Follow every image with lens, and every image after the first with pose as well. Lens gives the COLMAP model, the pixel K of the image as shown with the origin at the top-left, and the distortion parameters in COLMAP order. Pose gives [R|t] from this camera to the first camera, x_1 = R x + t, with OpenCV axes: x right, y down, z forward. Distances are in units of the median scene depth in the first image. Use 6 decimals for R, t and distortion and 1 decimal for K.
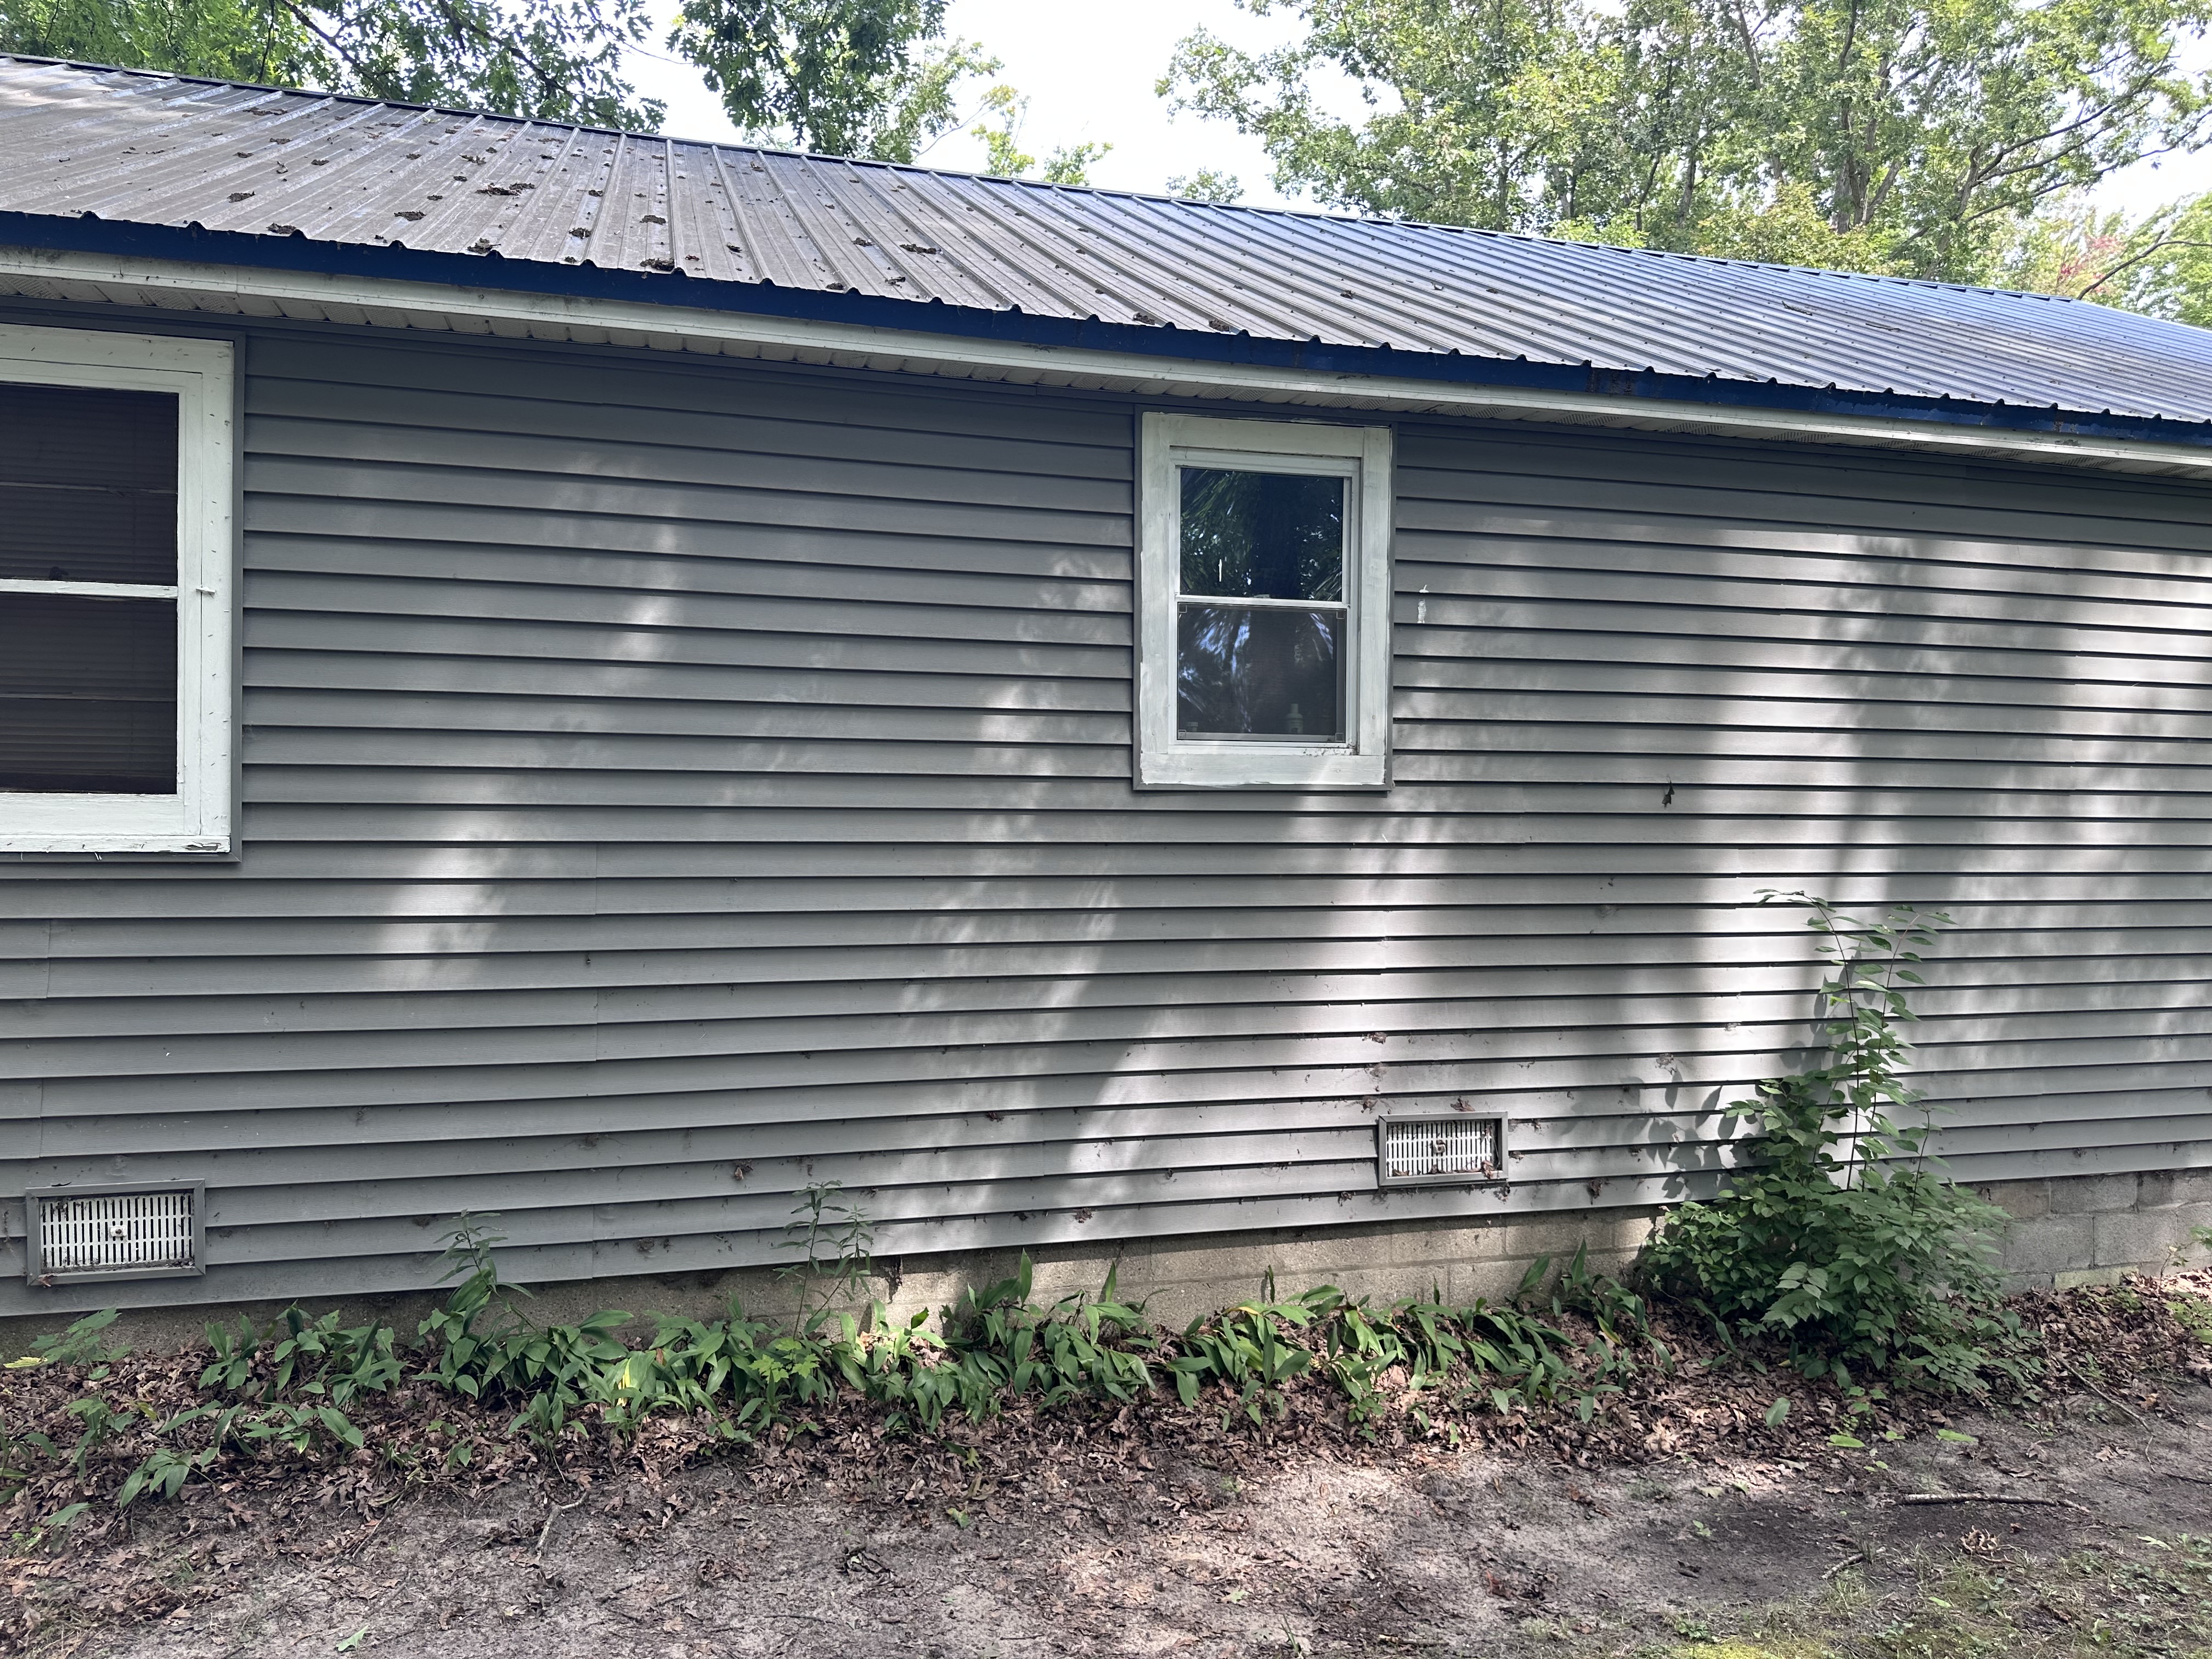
lens RADIAL K [[1479.4, 0, 1106.0], [0, 1479.4, 829.5], [0, 0, 1]] dist [0.047526, -0.047863]
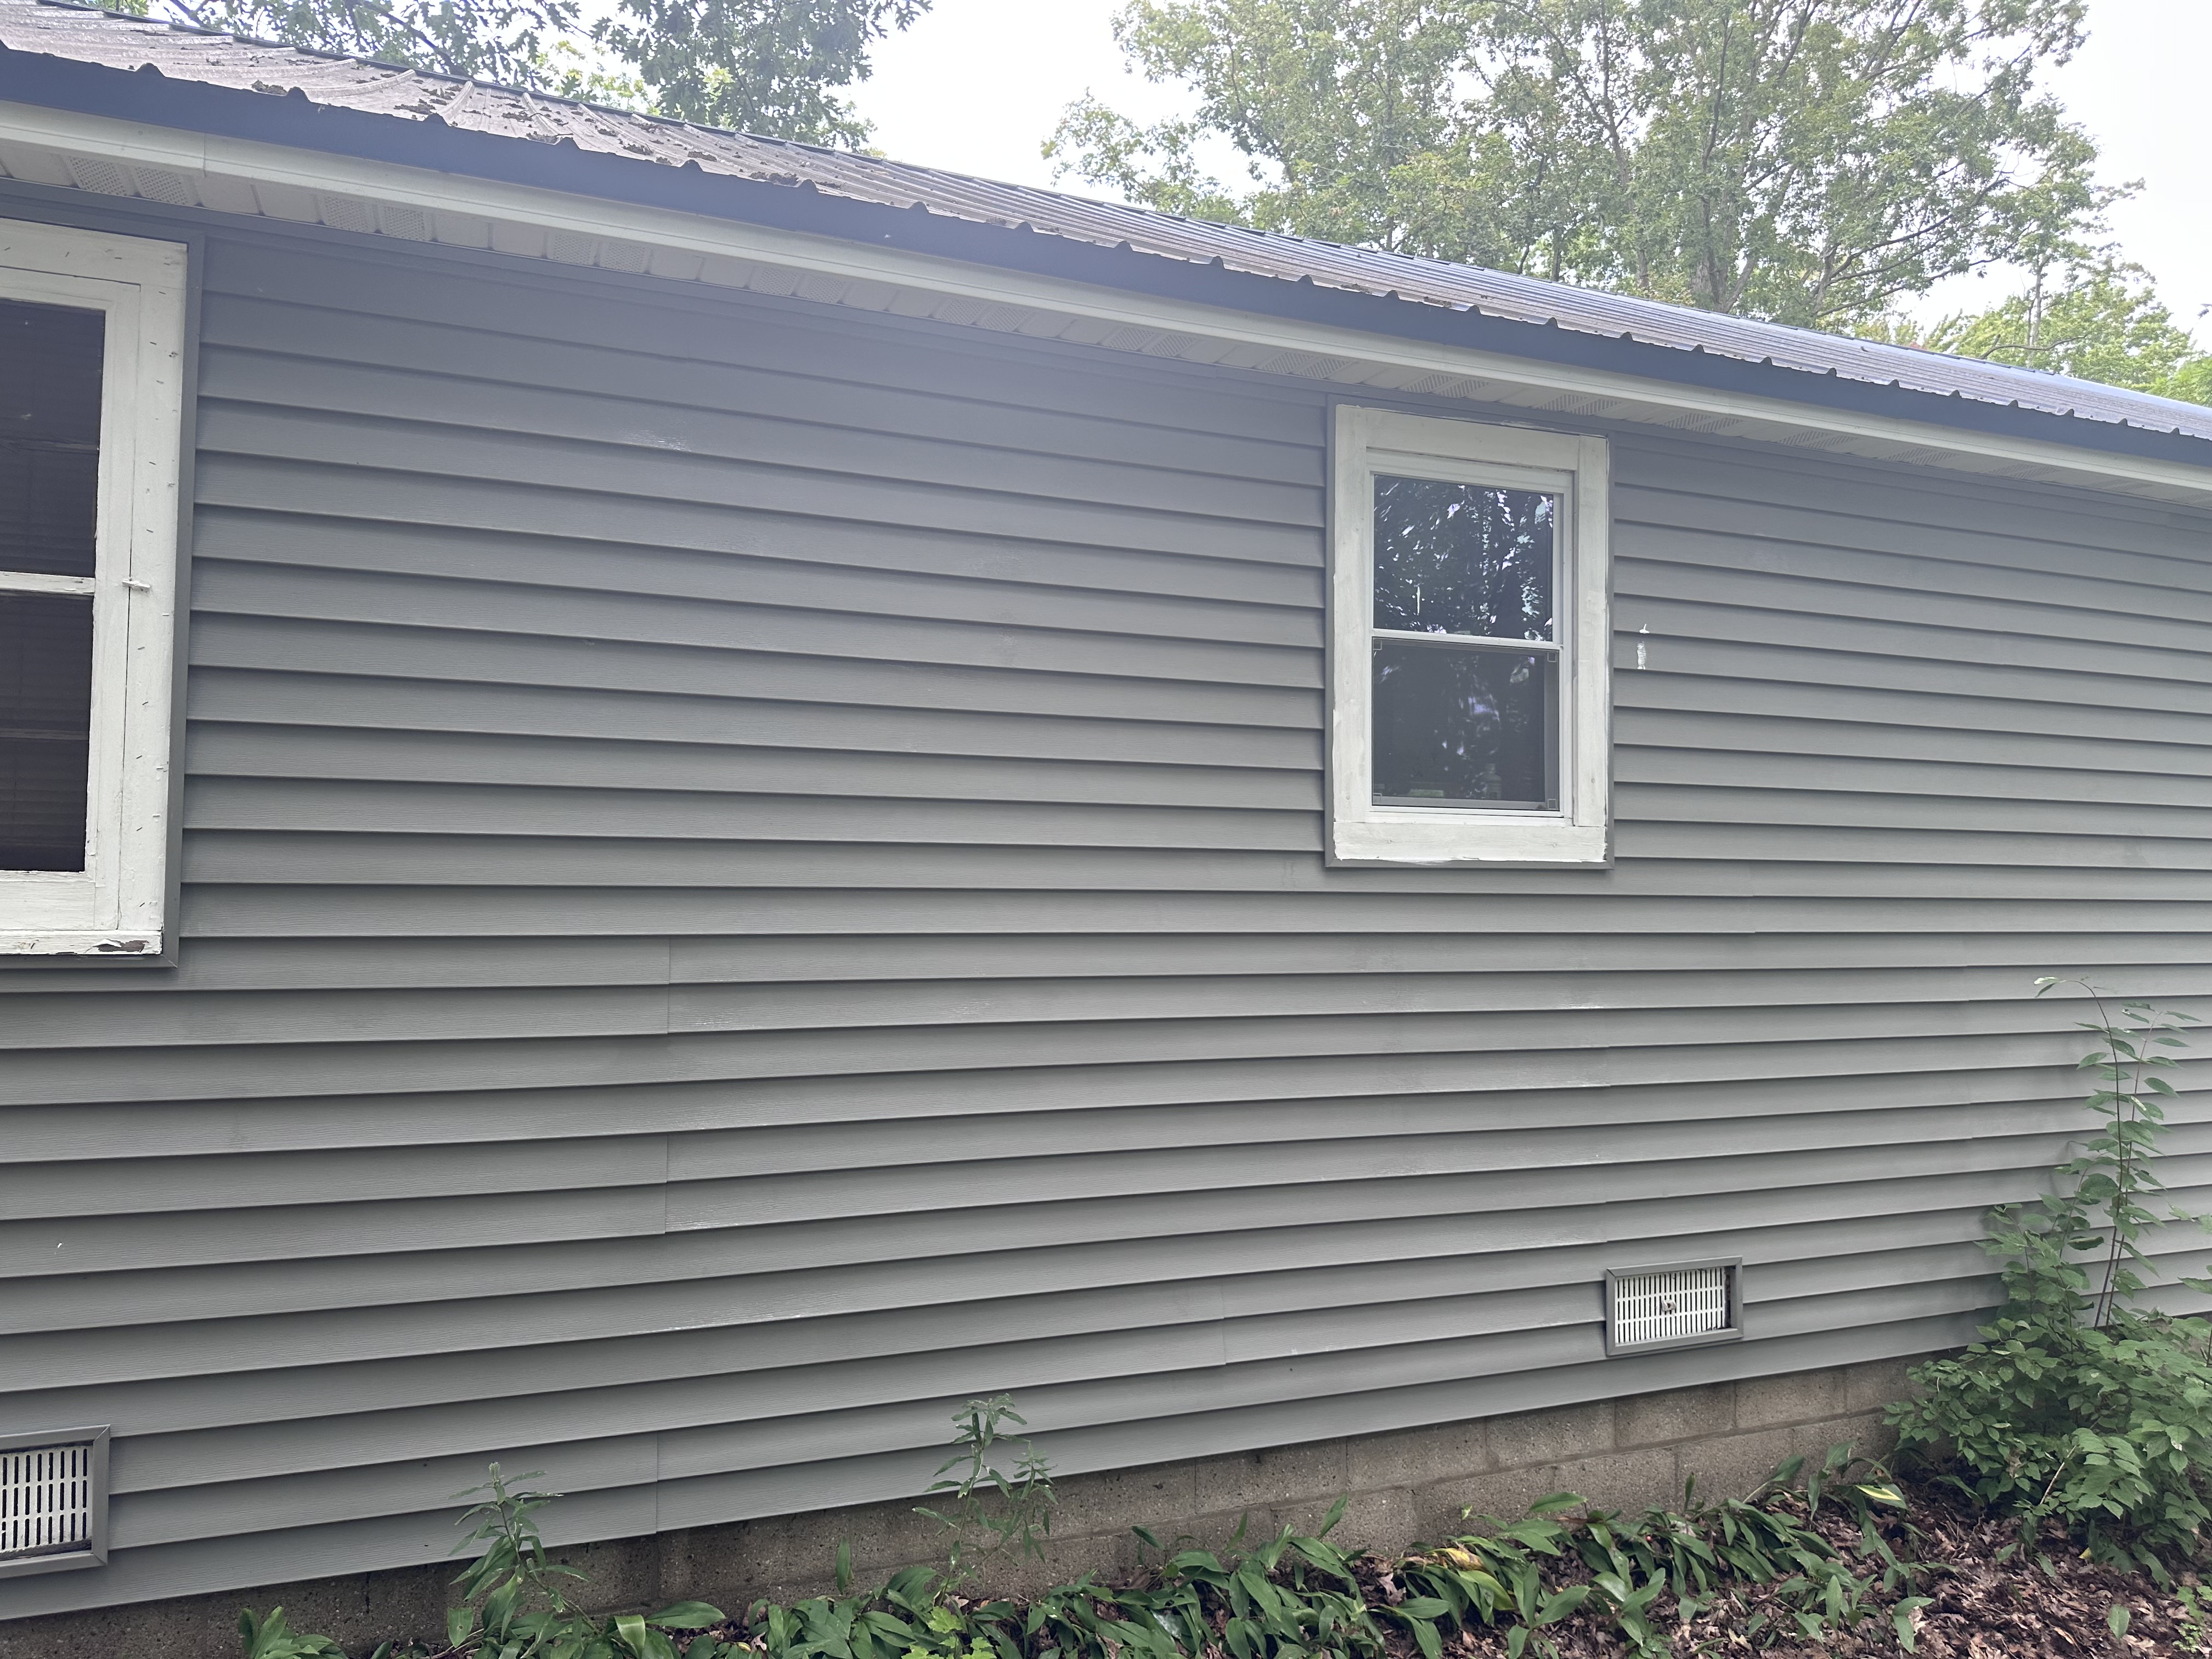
lens RADIAL K [[1479.4, 0, 1106.0], [0, 1479.4, 829.5], [0, 0, 1]] dist [0.047526, -0.047863]
pose [[0.994282, 0.007039, 0.106556, -0.185993], [-0.002219, 0.998972, -0.045287, -0.010560], [-0.106765, 0.044792, 0.993275, 0.211738]]
